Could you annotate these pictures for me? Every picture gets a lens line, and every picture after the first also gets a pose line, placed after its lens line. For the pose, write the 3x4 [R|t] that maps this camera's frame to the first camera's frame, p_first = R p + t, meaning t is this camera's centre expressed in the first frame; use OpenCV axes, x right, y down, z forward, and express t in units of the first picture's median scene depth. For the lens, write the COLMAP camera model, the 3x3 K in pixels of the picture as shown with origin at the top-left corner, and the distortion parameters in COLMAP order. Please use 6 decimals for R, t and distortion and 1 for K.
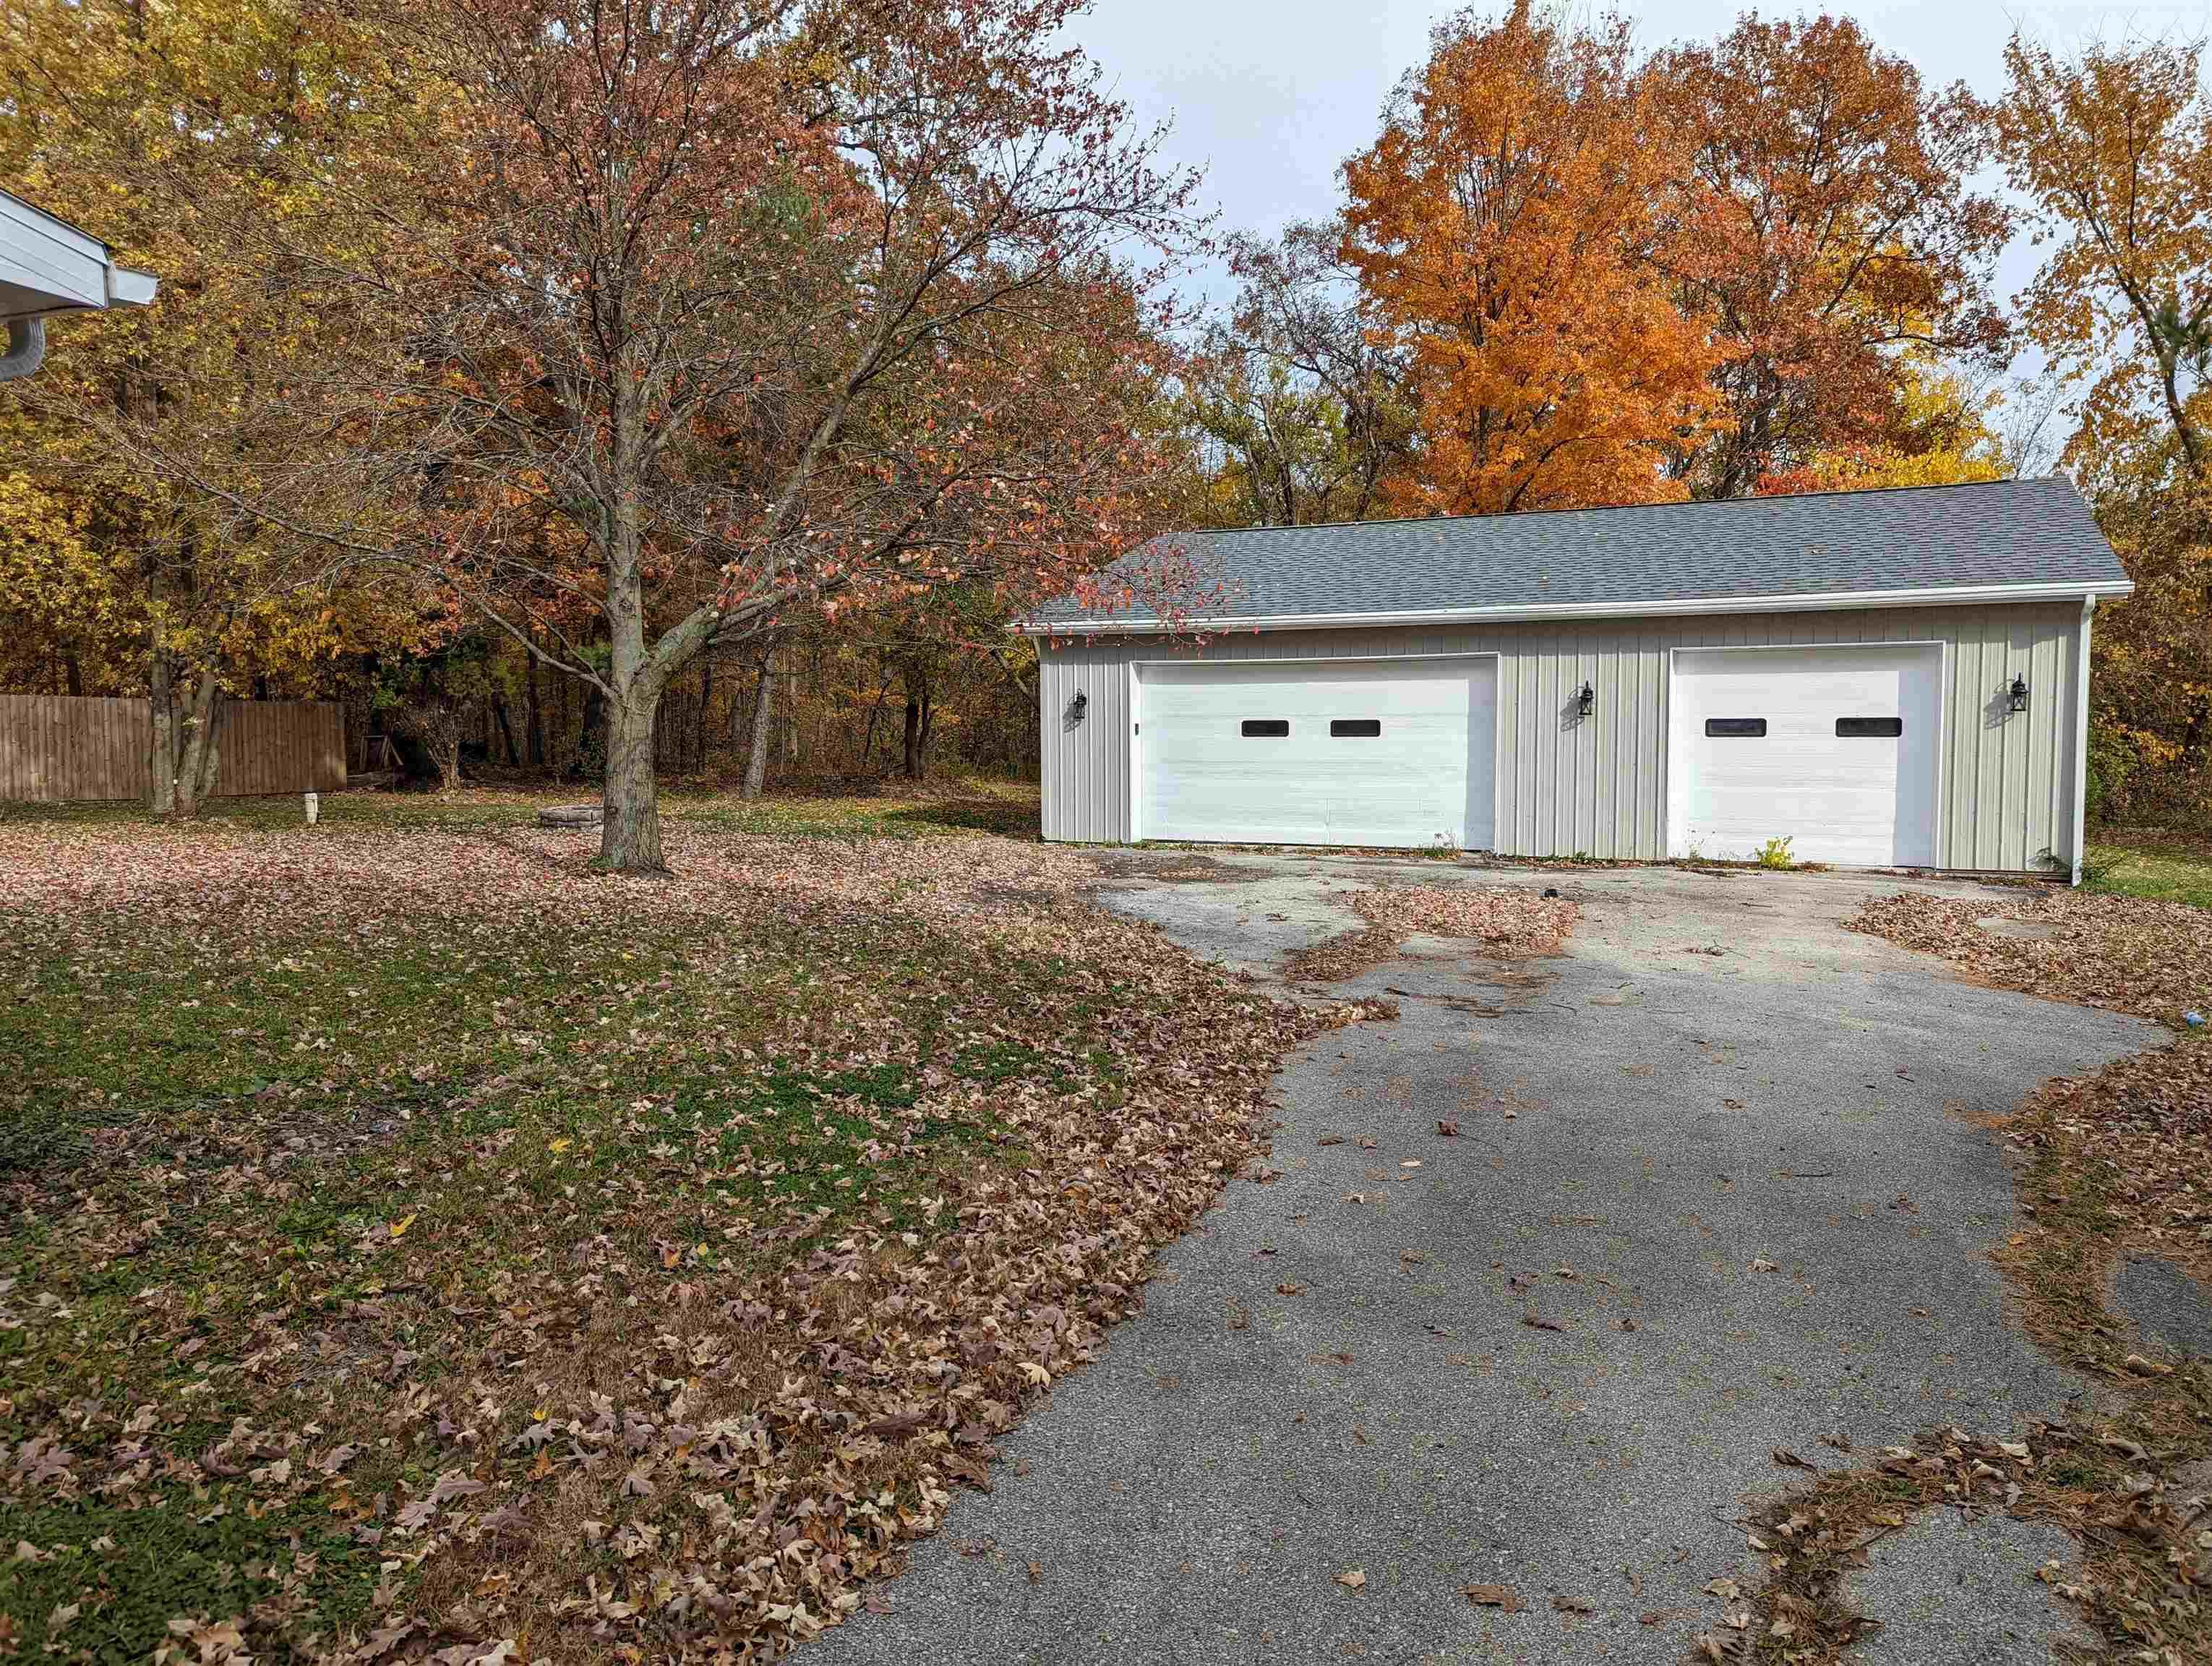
lens RADIAL K [[1576.4, 0, 1116.5], [0, 1576.4, 835.3], [0, 0, 1]] dist [-0.003090, -0.015068]
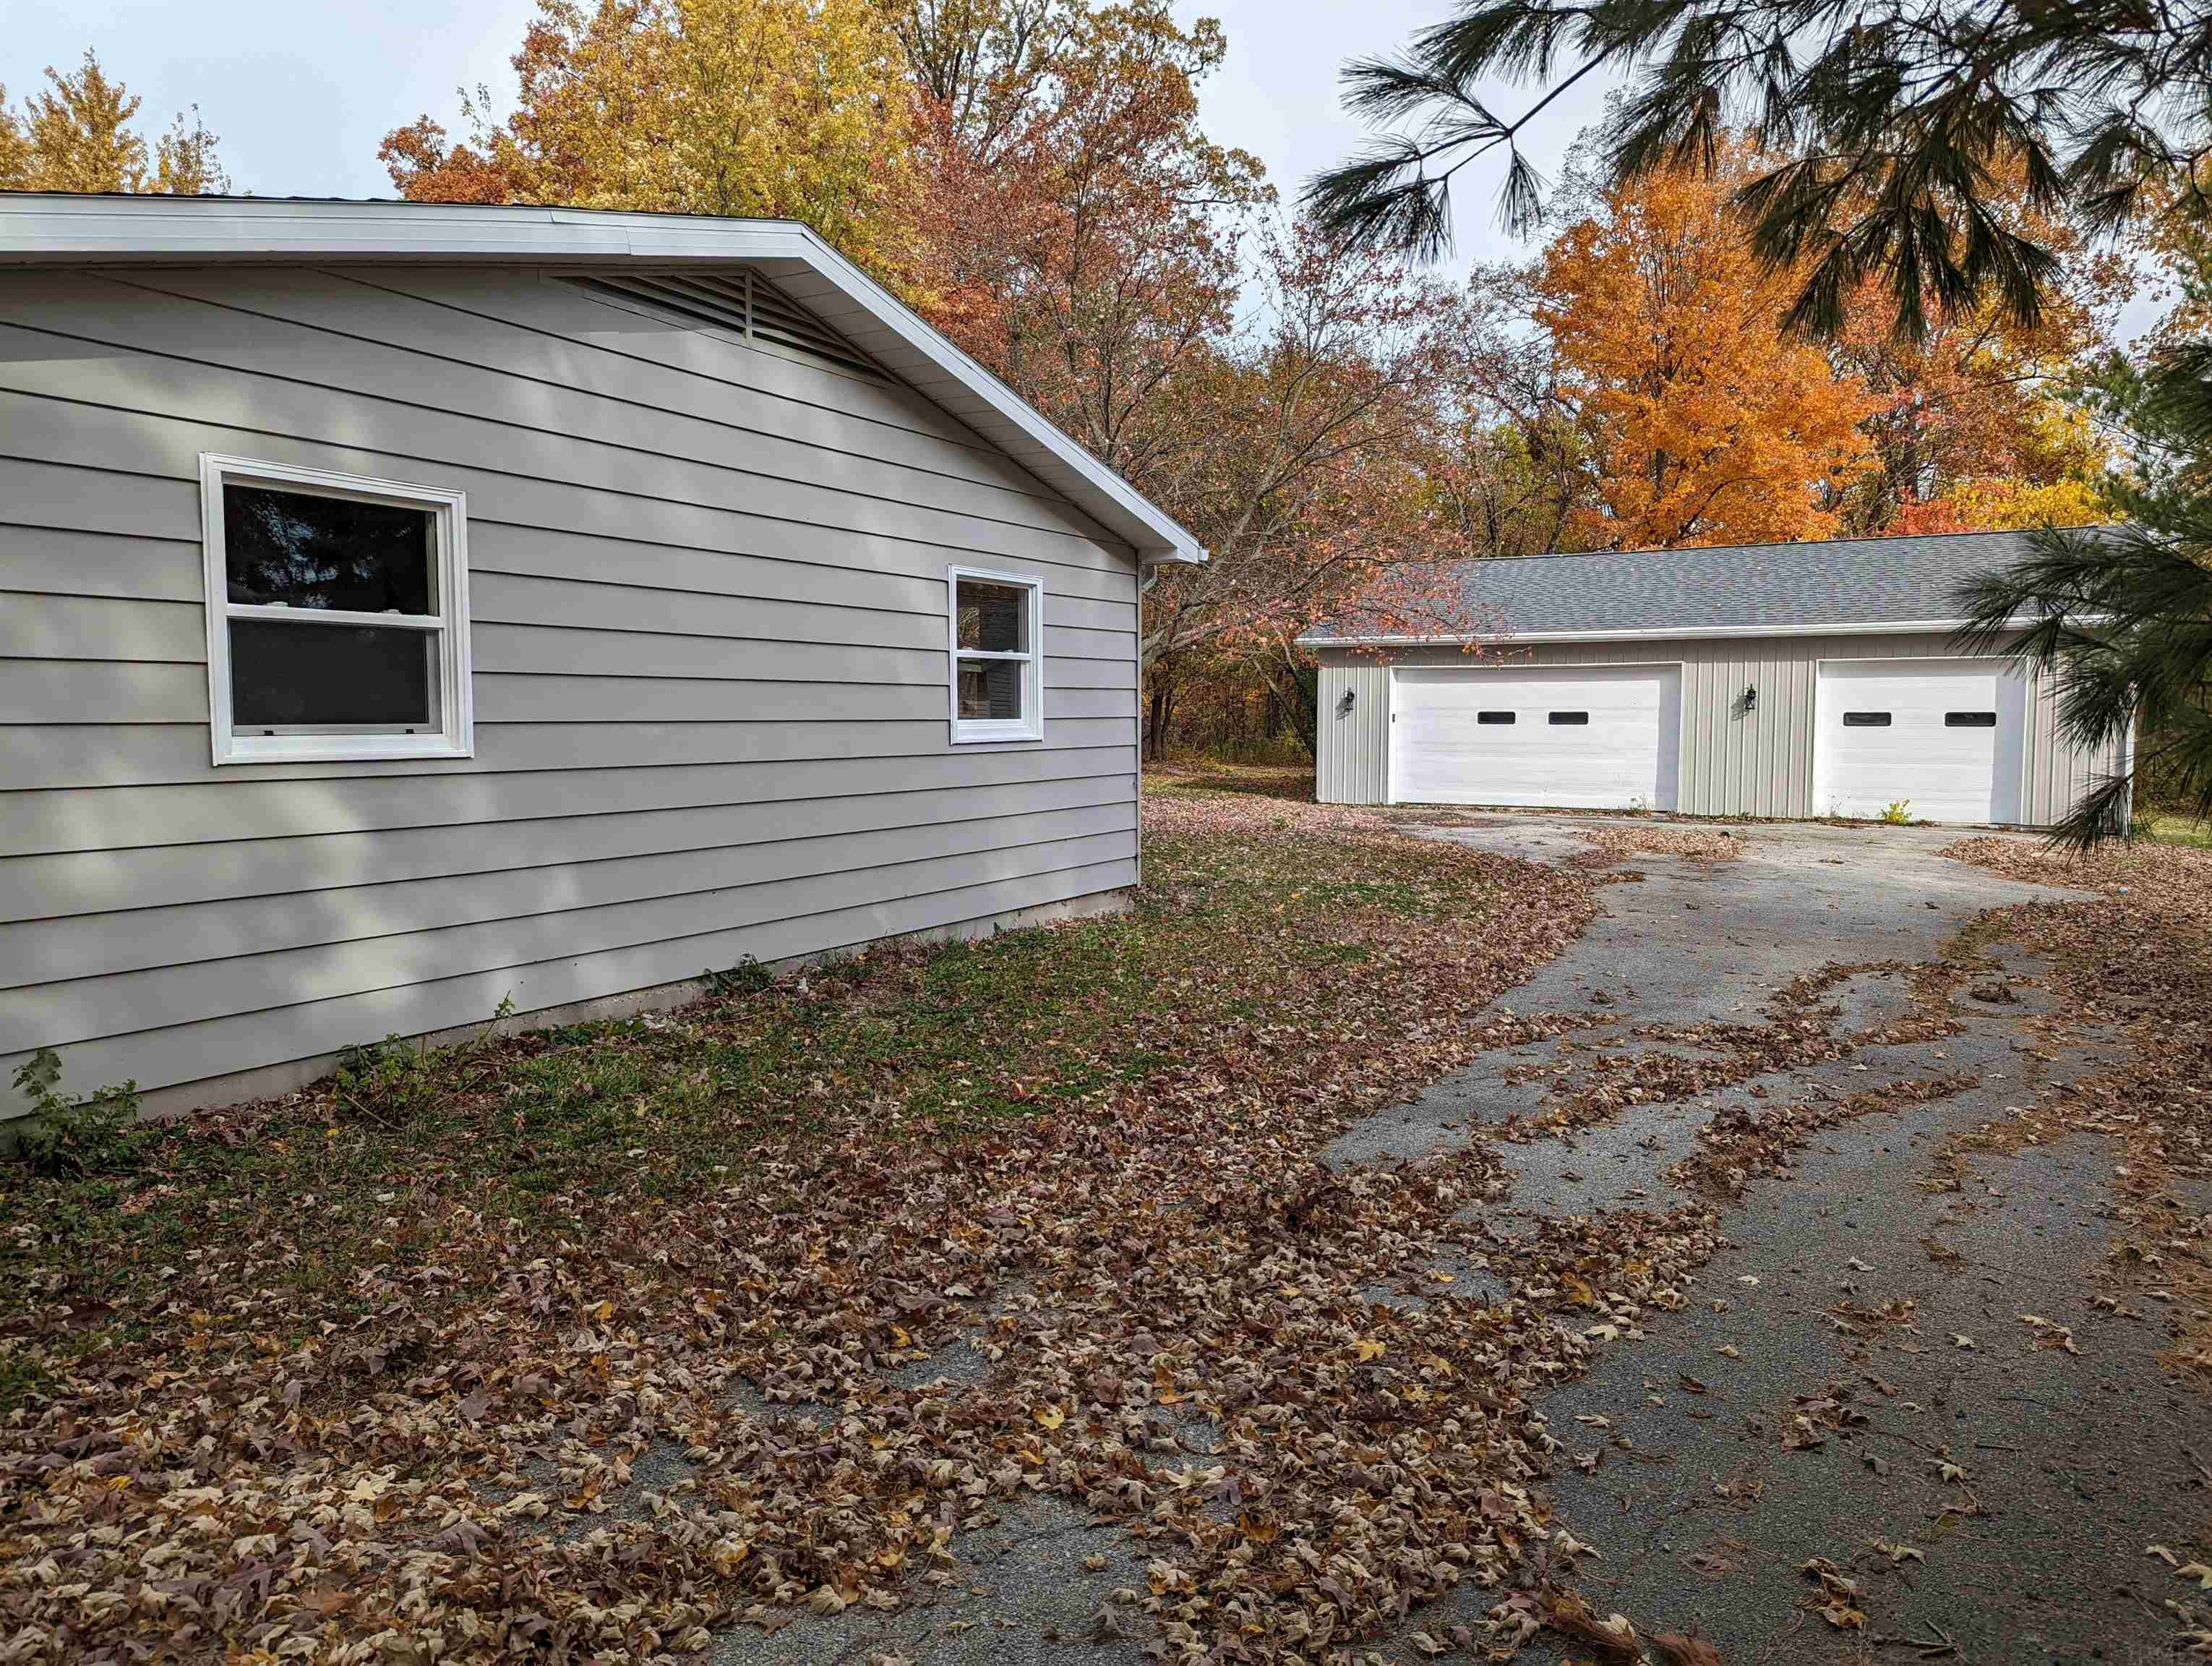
lens RADIAL K [[1576.4, 0, 1091.3], [0, 1576.4, 829.0], [0, 0, 1]] dist [-0.003090, -0.015068]
pose [[0.994991, 0.010902, -0.099370, -0.116073], [-0.010701, 0.999939, 0.002557, 0.026387], [0.099392, -0.001481, 0.995047, -0.358605]]
